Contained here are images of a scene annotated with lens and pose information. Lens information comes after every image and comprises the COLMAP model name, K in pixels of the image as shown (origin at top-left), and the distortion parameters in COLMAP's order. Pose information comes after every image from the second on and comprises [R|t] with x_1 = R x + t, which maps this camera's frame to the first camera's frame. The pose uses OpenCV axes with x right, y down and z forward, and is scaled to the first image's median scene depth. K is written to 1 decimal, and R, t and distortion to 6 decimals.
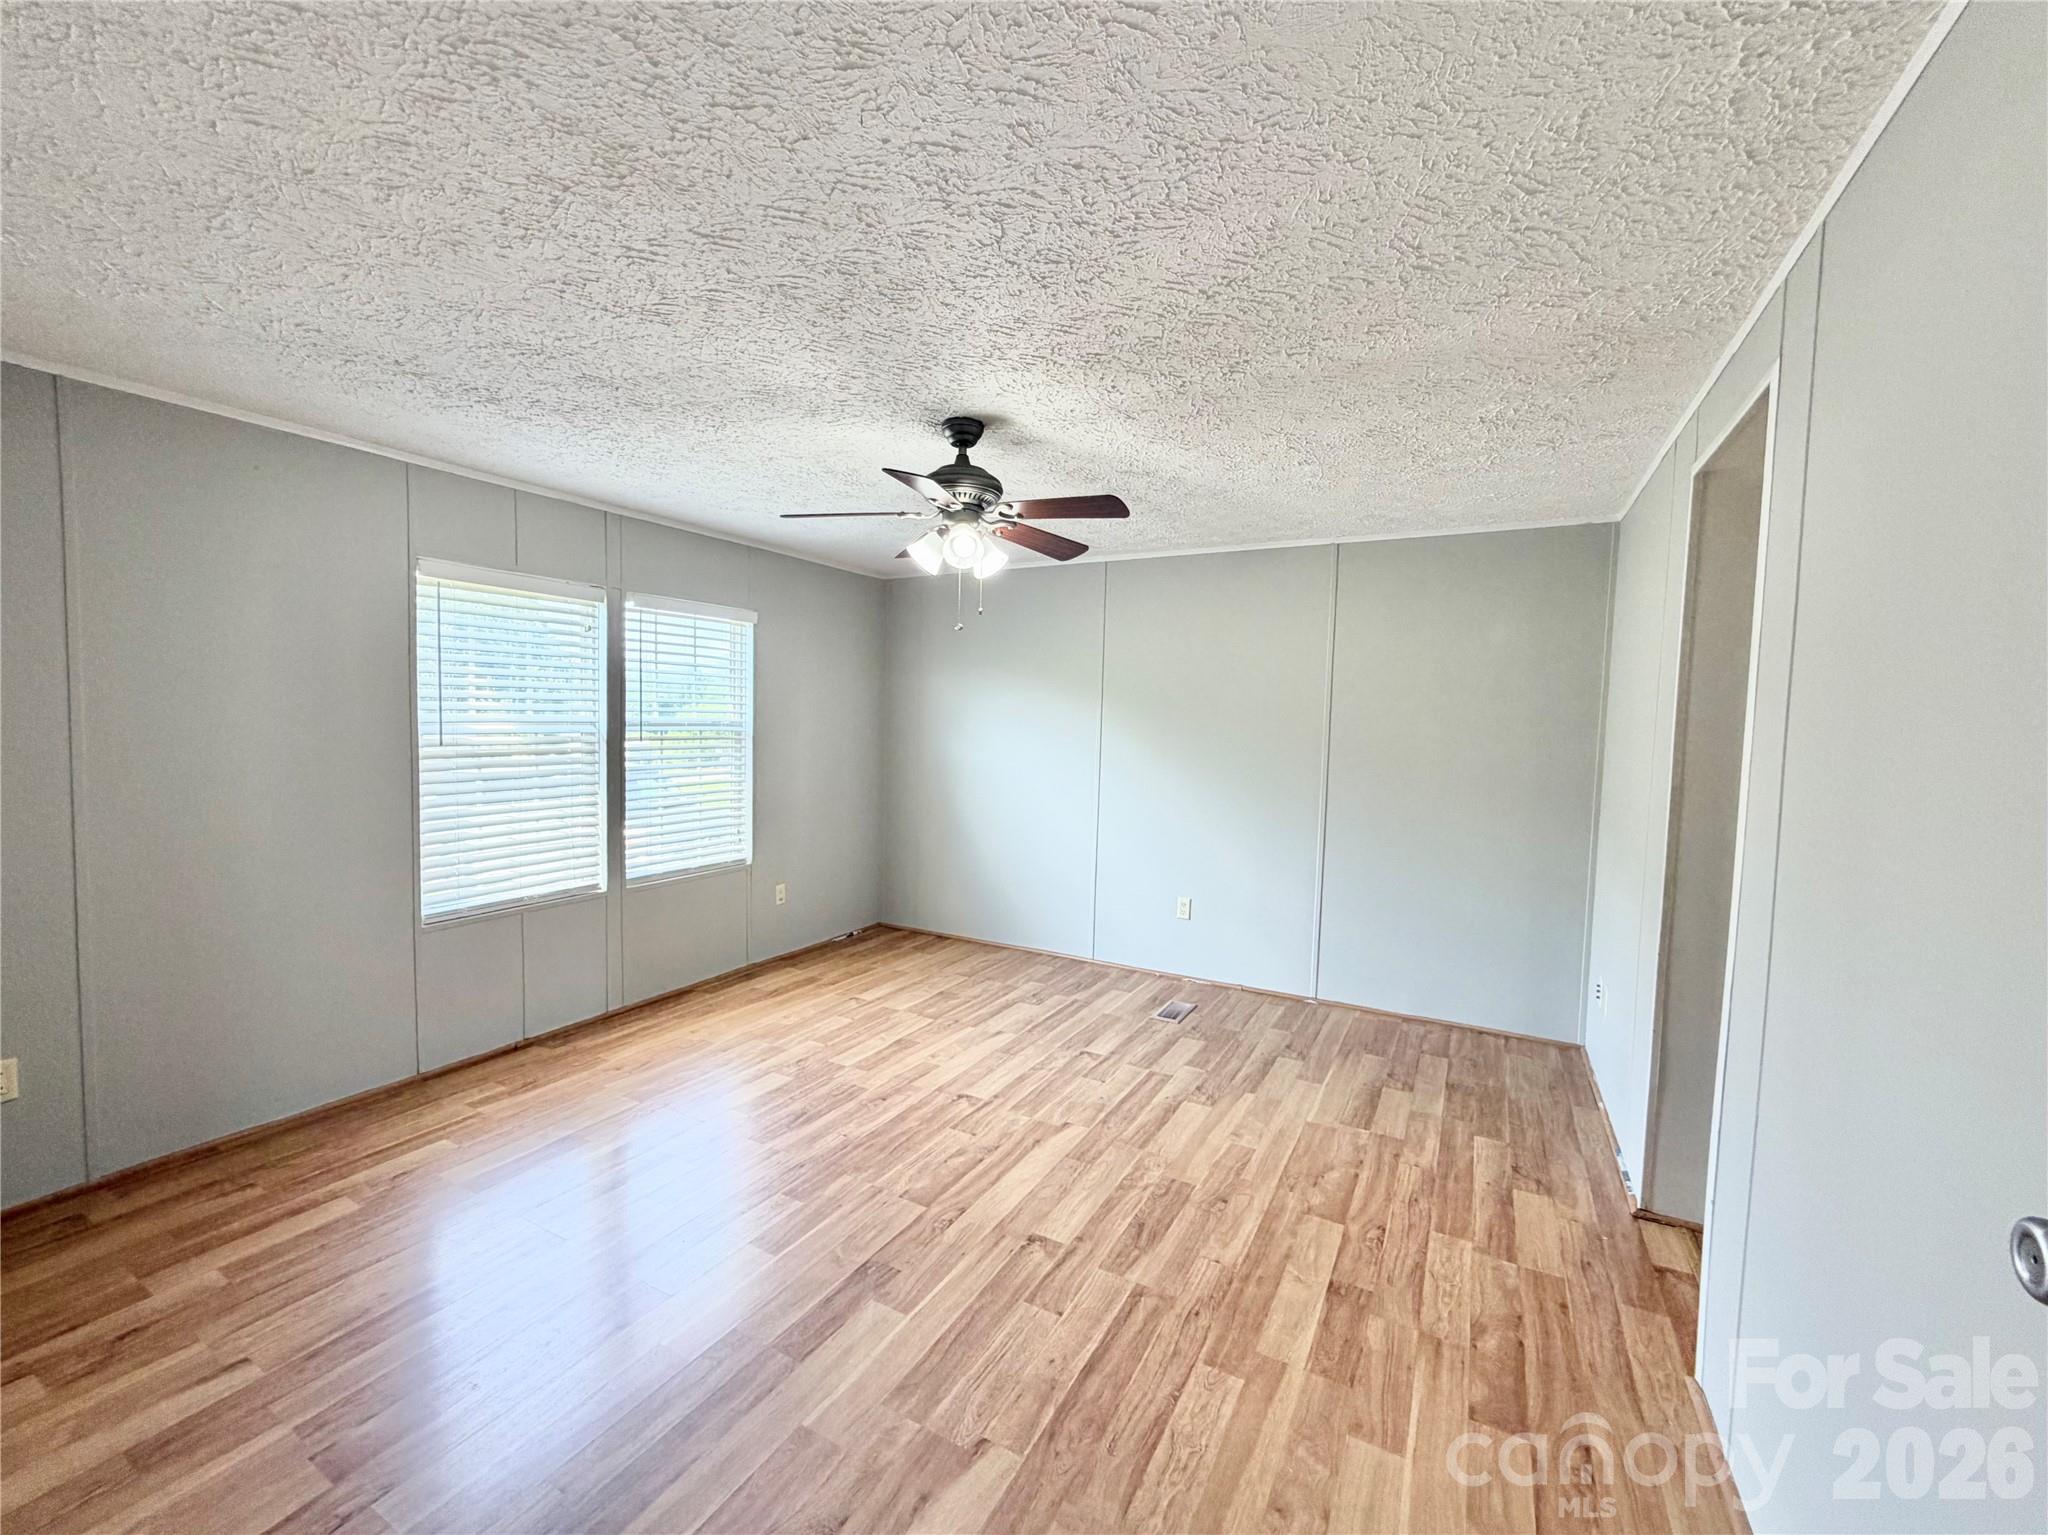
lens RADIAL K [[836.2, 0, 1019.0], [0, 836.2, 771.7], [0, 0, 1]] dist [0.000671, 0.000014]
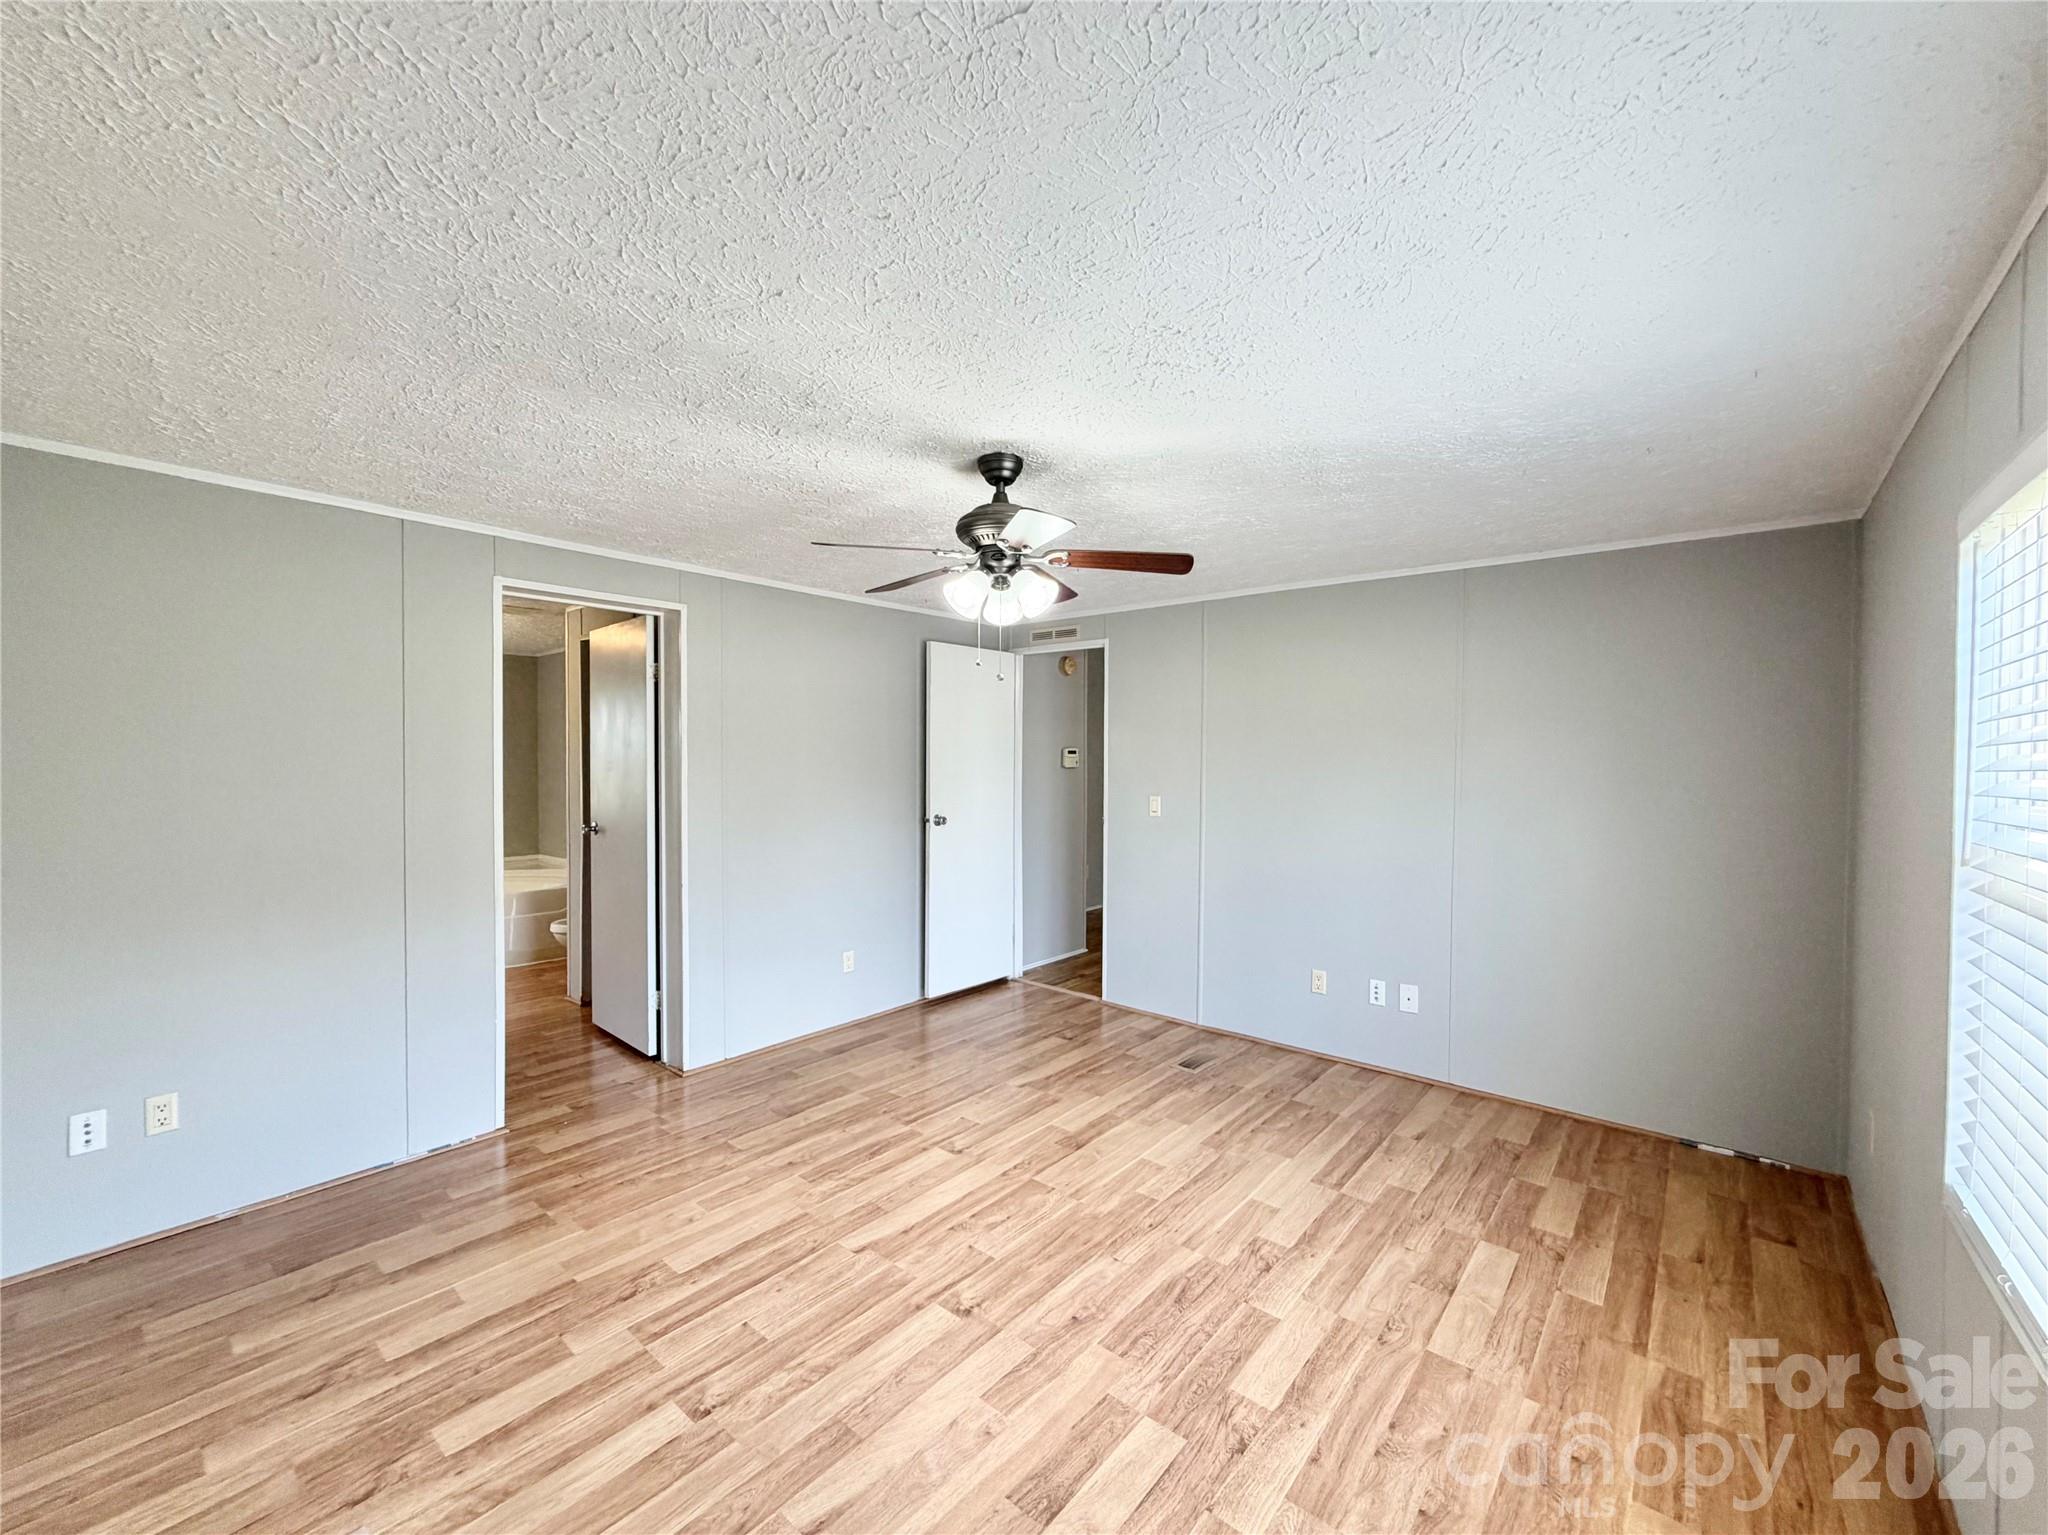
lens RADIAL K [[818.9, 0, 1019.7], [0, 818.9, 771.0], [0, 0, 1]] dist [0.000237, 0.000413]
pose [[-0.981544, -0.028782, 0.189059, -0.258065], [-0.014084, 0.996804, 0.078629, -0.136913], [-0.190718, 0.074515, -0.978813, 1.829380]]
